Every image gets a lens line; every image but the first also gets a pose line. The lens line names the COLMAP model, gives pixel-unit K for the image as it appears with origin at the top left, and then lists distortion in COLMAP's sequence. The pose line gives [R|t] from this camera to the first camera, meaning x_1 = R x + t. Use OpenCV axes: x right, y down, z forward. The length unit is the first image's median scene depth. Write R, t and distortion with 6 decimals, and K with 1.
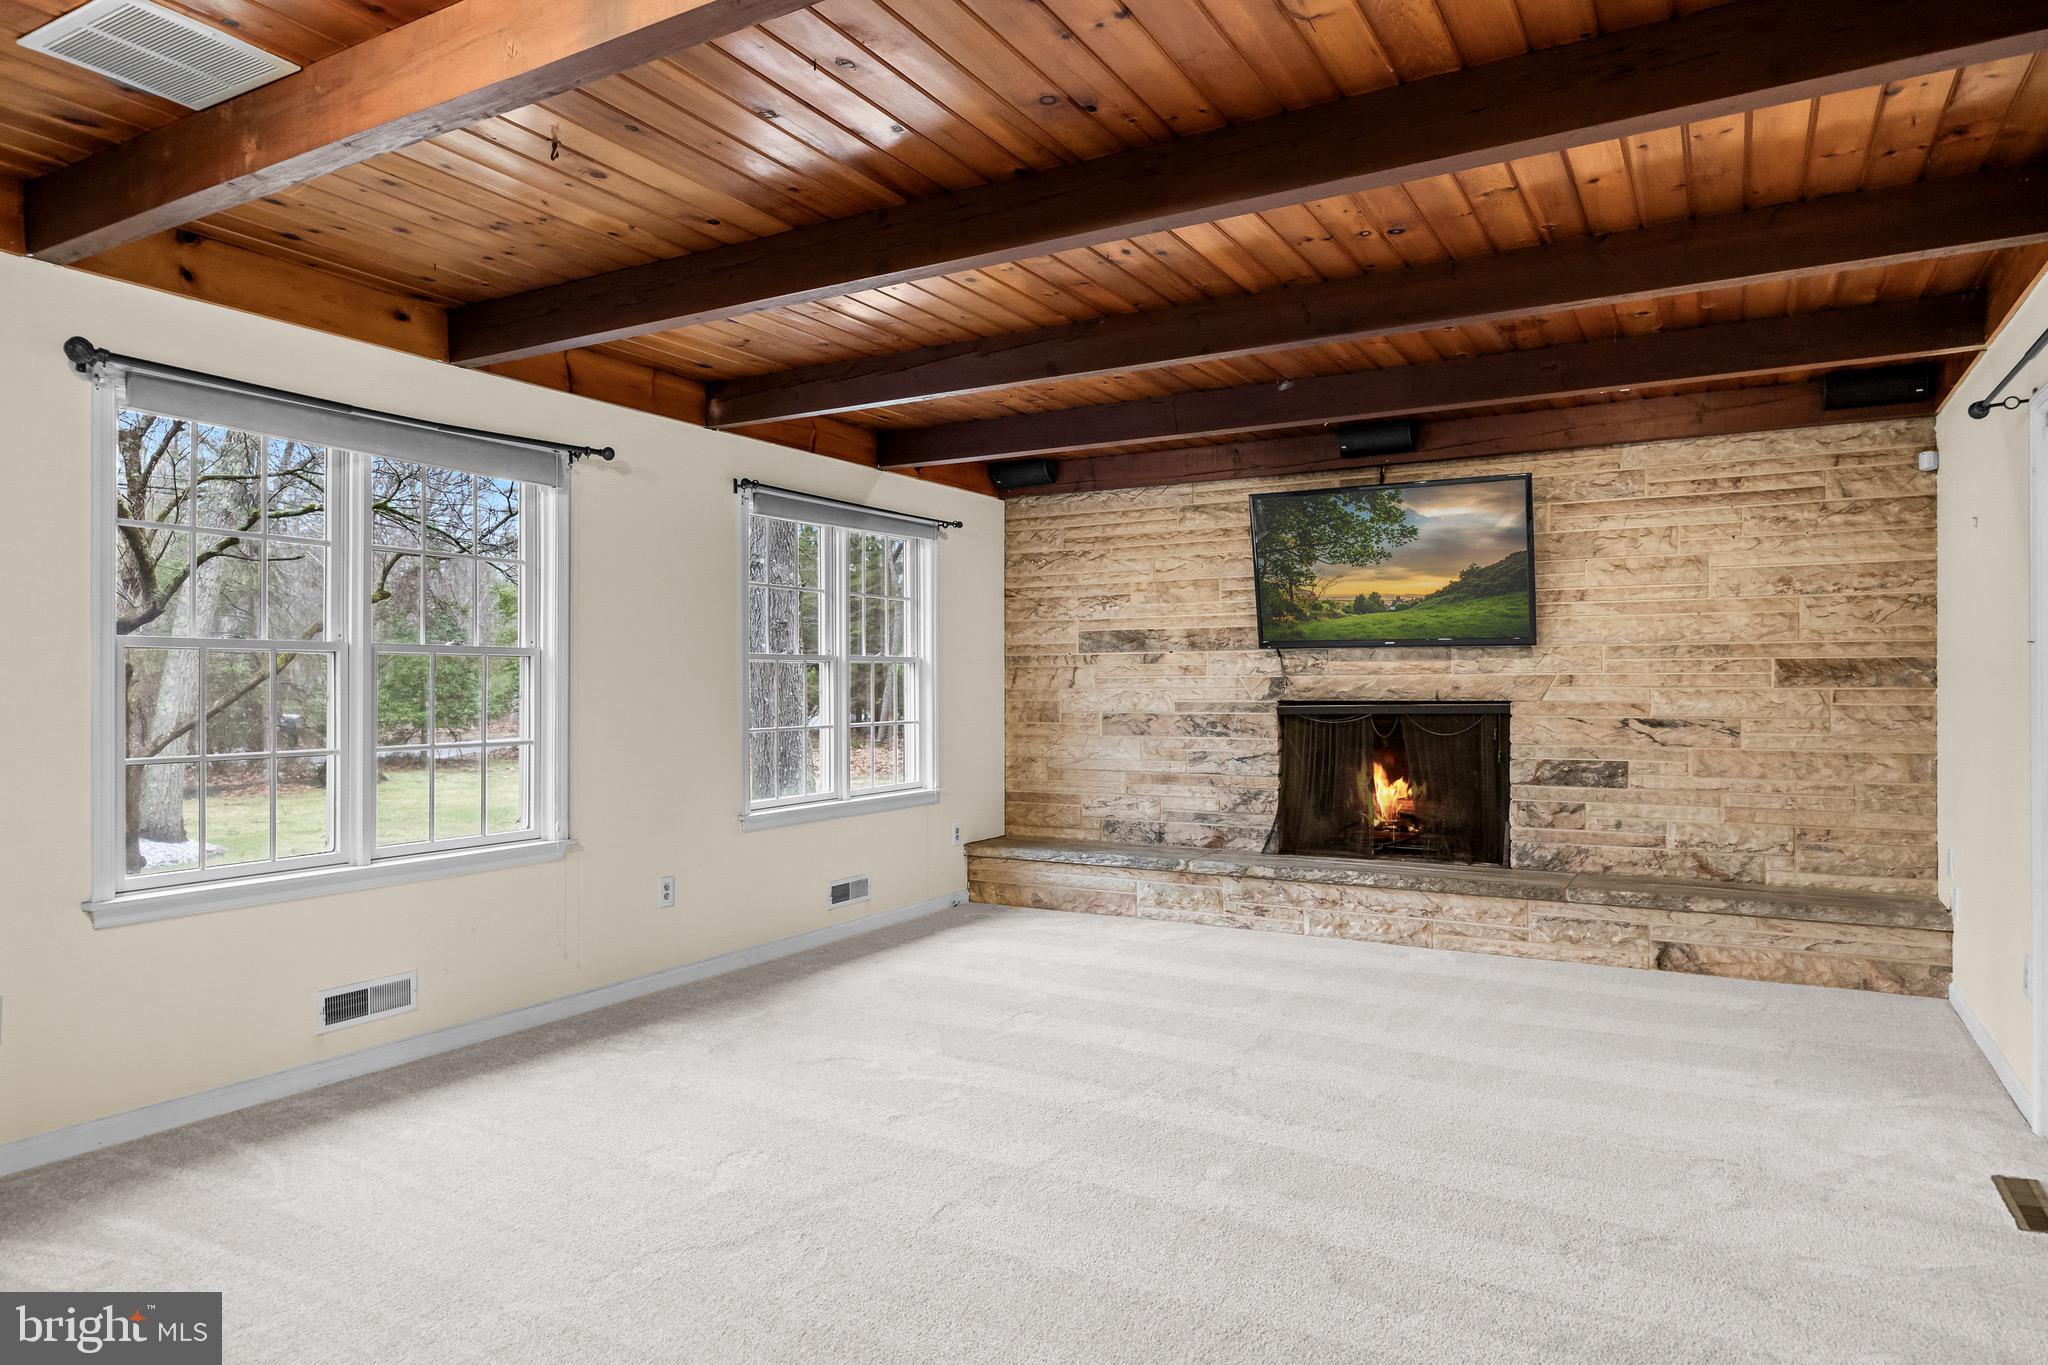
lens RADIAL K [[1243.1, 0, 1031.7], [0, 1243.1, 677.1], [0, 0, 1]] dist [0.003762, -0.000546]
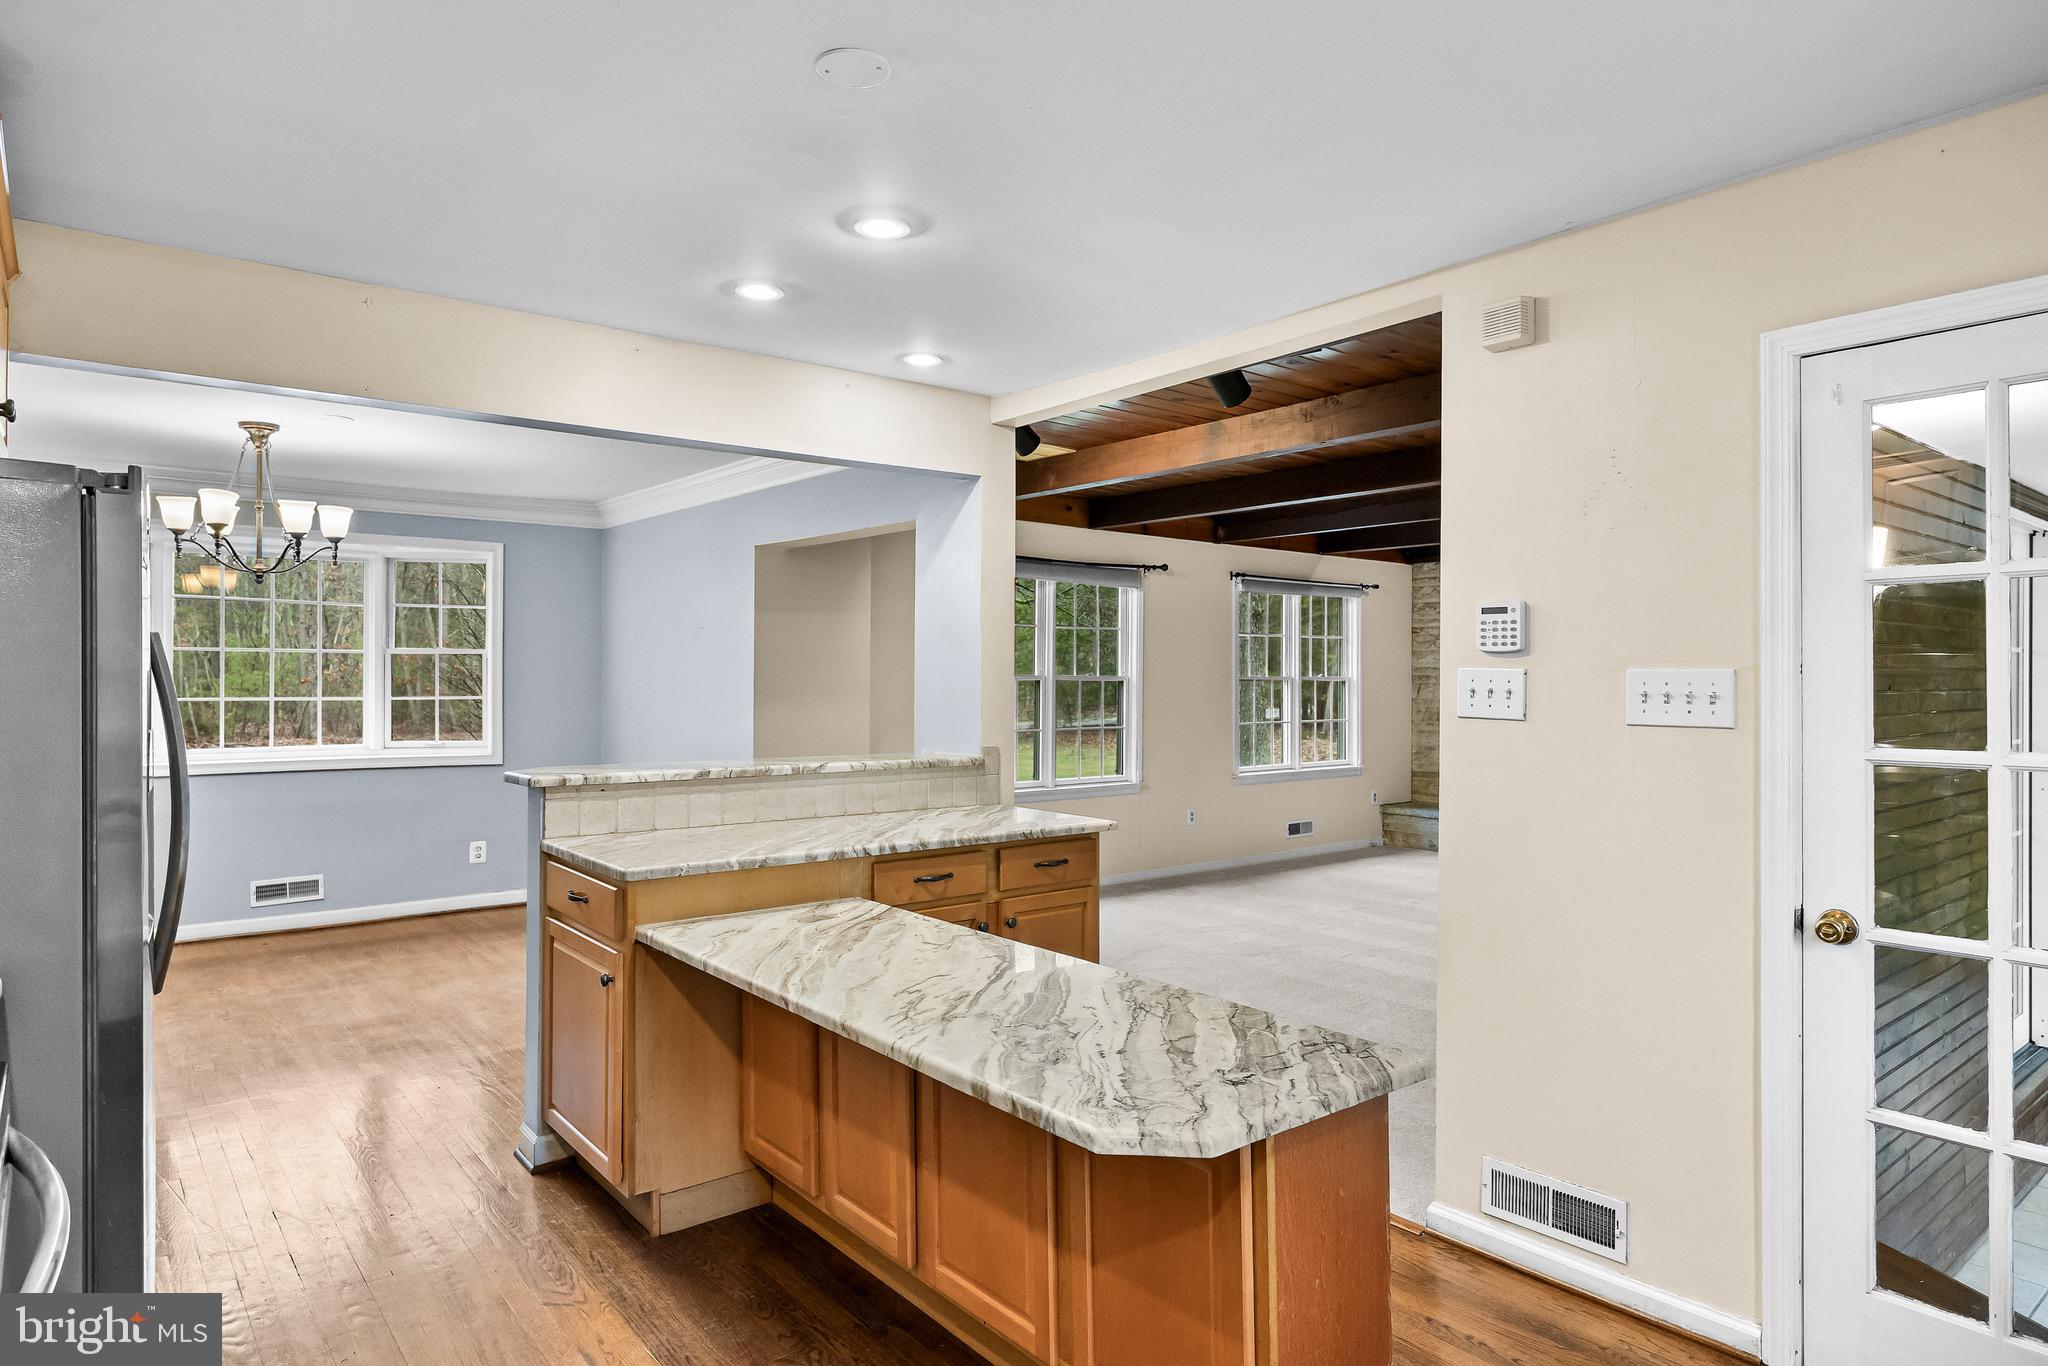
lens RADIAL K [[1169.4, 0, 1026.4], [0, 1169.4, 675.9], [0, 0, 1]] dist [-0.015034, 0.000099]
pose [[0.931340, 0.004798, -0.364120, 0.064673], [-0.003518, 0.999985, 0.004176, -0.023273], [0.364135, -0.002608, 0.931343, -0.478181]]
